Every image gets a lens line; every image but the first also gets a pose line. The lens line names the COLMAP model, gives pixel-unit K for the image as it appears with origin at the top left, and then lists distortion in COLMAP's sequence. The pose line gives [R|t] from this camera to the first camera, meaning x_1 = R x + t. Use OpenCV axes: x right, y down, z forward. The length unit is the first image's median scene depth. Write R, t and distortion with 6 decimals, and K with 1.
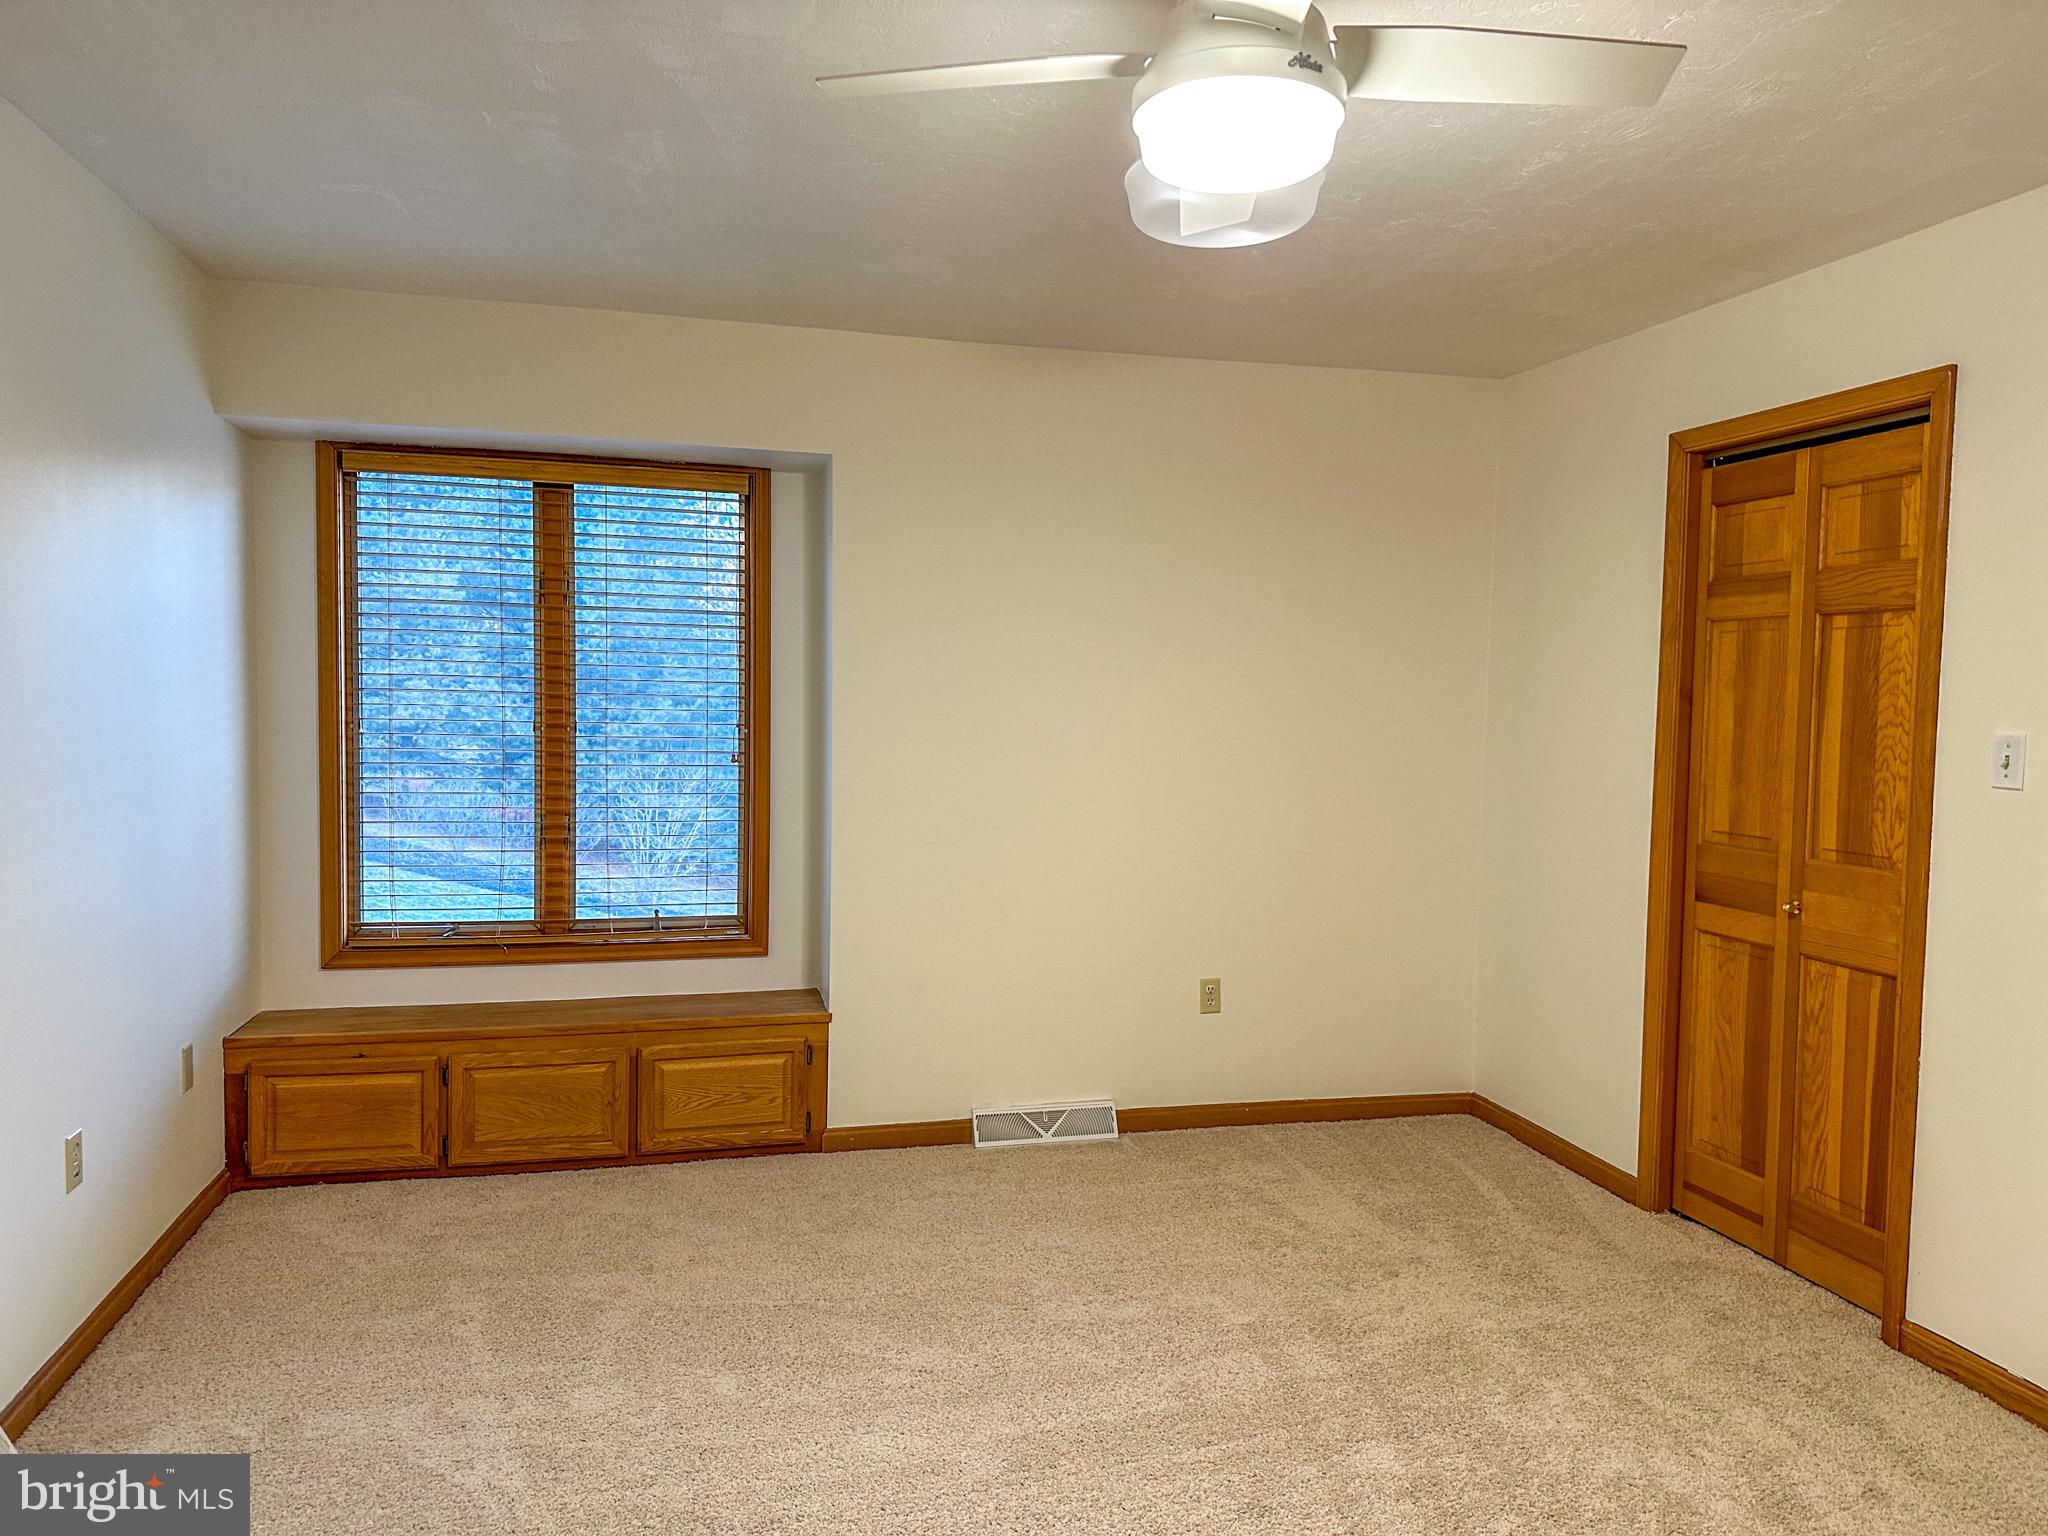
lens RADIAL K [[1437.8, 0, 1024.0], [0, 1437.8, 768.0], [0, 0, 1]] dist [0.011226, -0.019978]
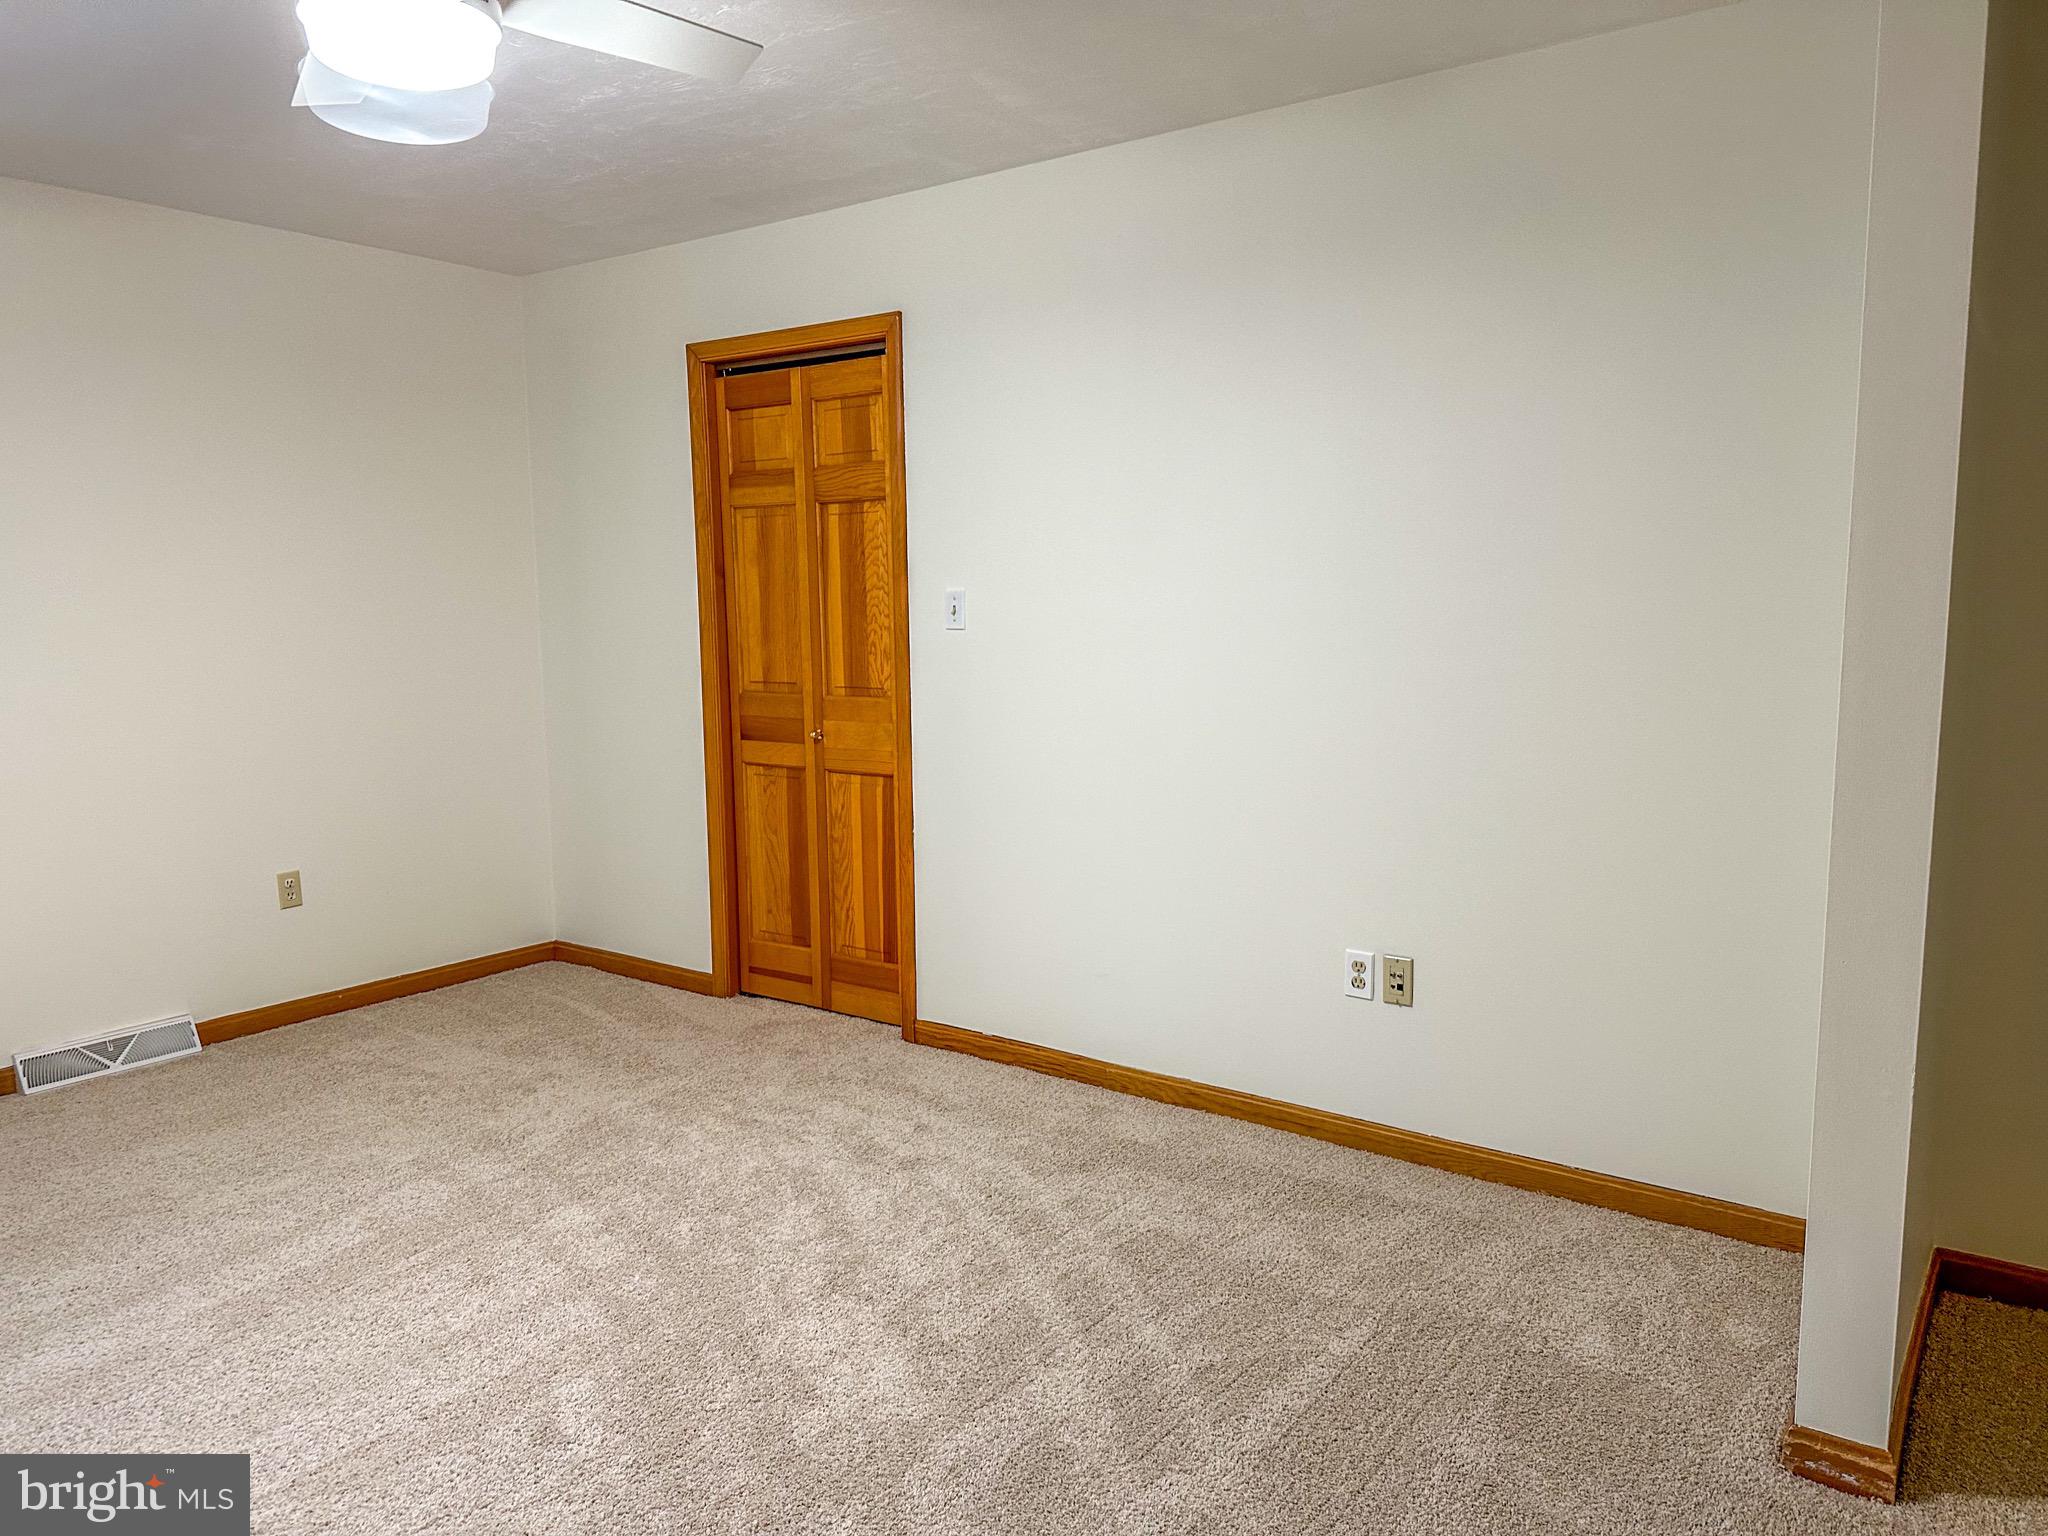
lens RADIAL K [[1413.8, 0, 1028.3], [0, 1413.8, 776.4], [0, 0, 1]] dist [0.106812, -0.114826]
pose [[0.763965, -0.103730, 0.636866, -0.133240], [0.056920, 0.993980, 0.093616, 0.026757], [-0.642743, -0.035269, 0.765270, -0.091691]]
